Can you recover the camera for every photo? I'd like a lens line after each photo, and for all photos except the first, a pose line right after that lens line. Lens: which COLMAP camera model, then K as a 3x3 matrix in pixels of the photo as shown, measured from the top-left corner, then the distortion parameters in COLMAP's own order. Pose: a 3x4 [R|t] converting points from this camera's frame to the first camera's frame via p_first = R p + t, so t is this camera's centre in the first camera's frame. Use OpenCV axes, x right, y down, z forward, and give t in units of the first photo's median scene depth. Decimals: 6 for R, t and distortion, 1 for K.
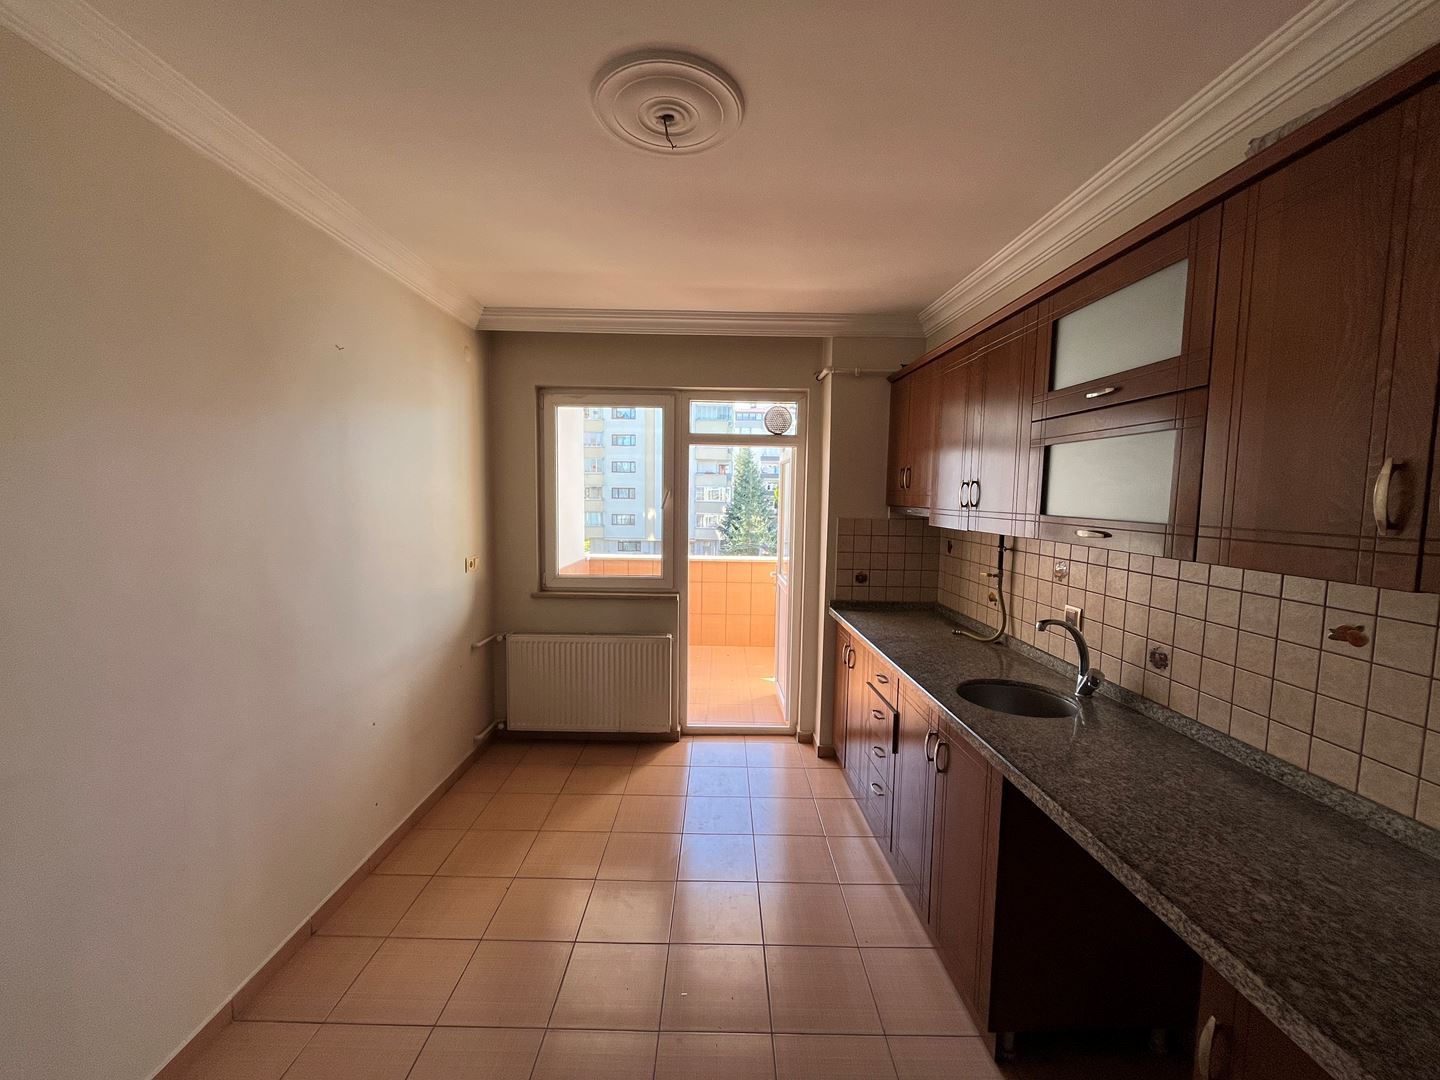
lens RADIAL K [[580.3, 0, 716.1], [0, 580.3, 542.0], [0, 0, 1]] dist [-0.001972, -0.000816]
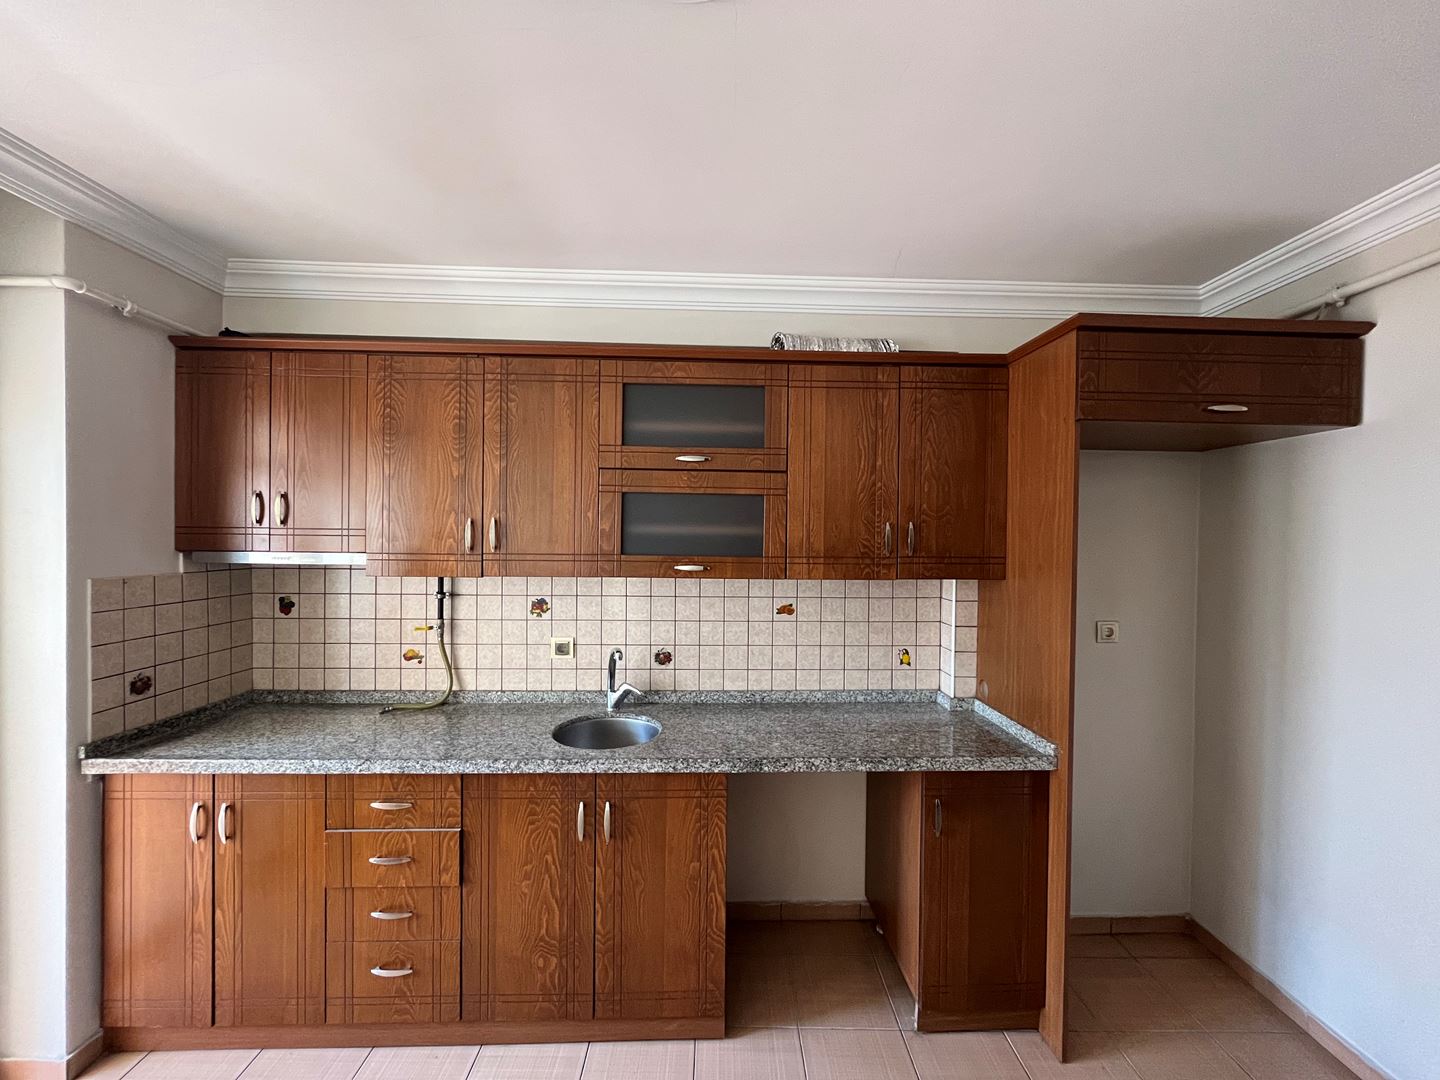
lens RADIAL K [[580.3, 0, 716.1], [0, 580.3, 542.0], [0, 0, 1]] dist [-0.001972, -0.000816]
pose [[-0.005799, -0.025311, 0.999663, -0.467317], [0.073263, 0.996982, 0.025669, -0.073819], [-0.997296, 0.073387, -0.003927, 0.708966]]
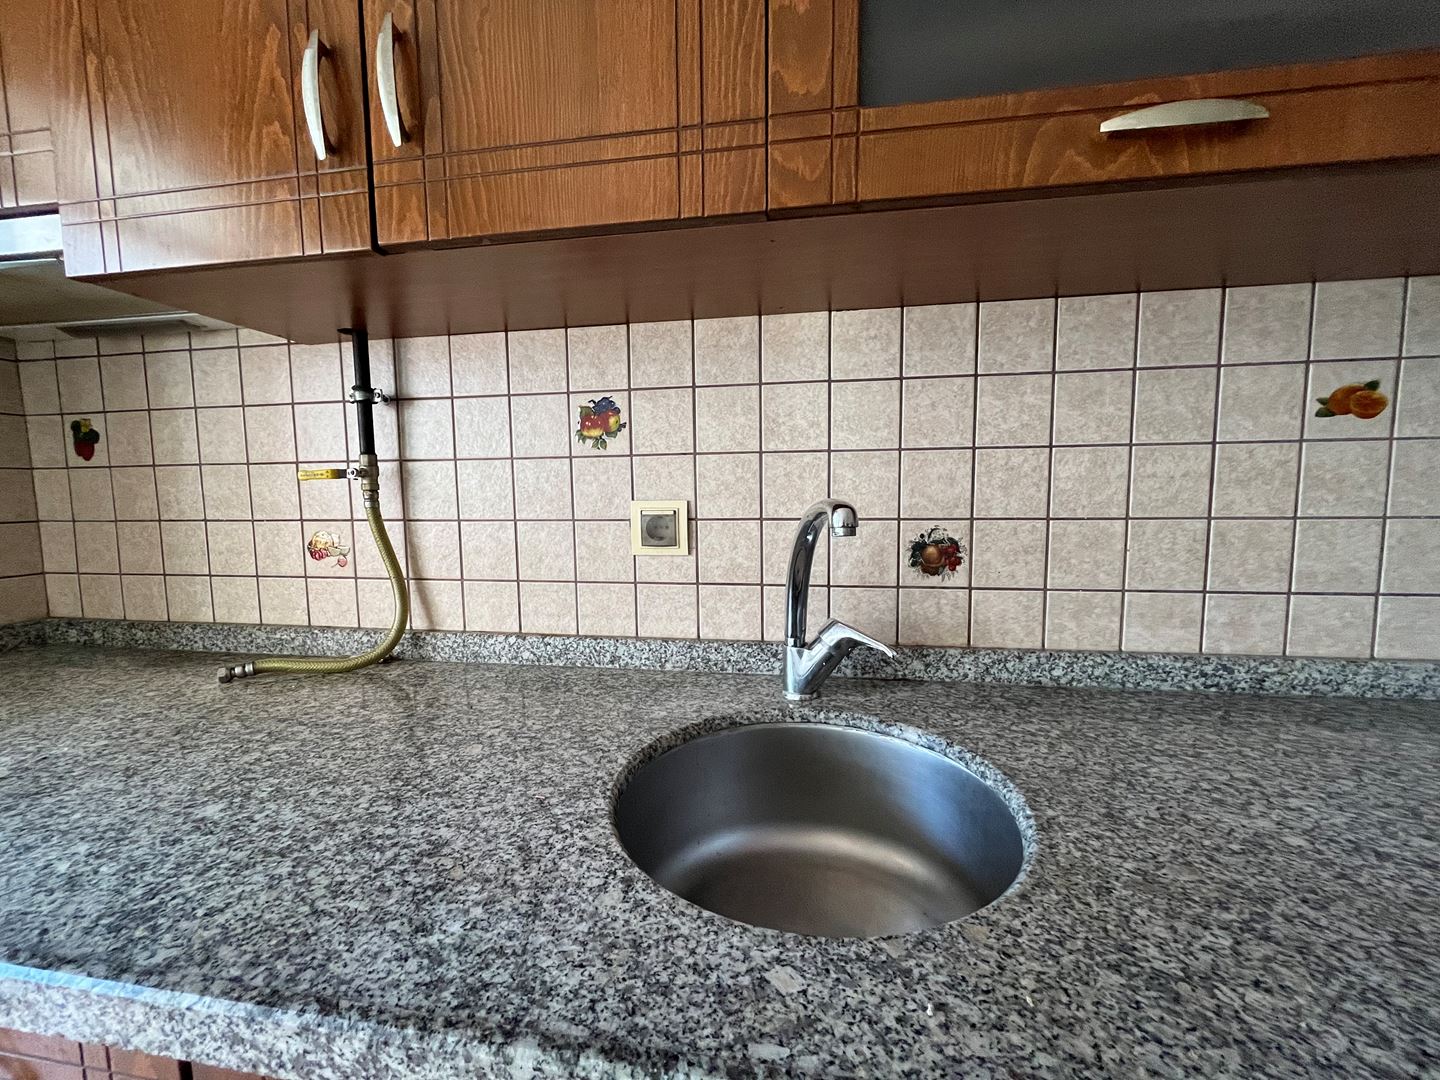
lens RADIAL K [[580.3, 0, 716.1], [0, 580.3, 542.0], [0, 0, 1]] dist [-0.001972, -0.000816]
pose [[0.197807, -0.108110, 0.974261, 0.221311], [0.097637, 0.991130, 0.090158, 0.107995], [-0.975366, 0.077290, 0.206608, 0.883157]]
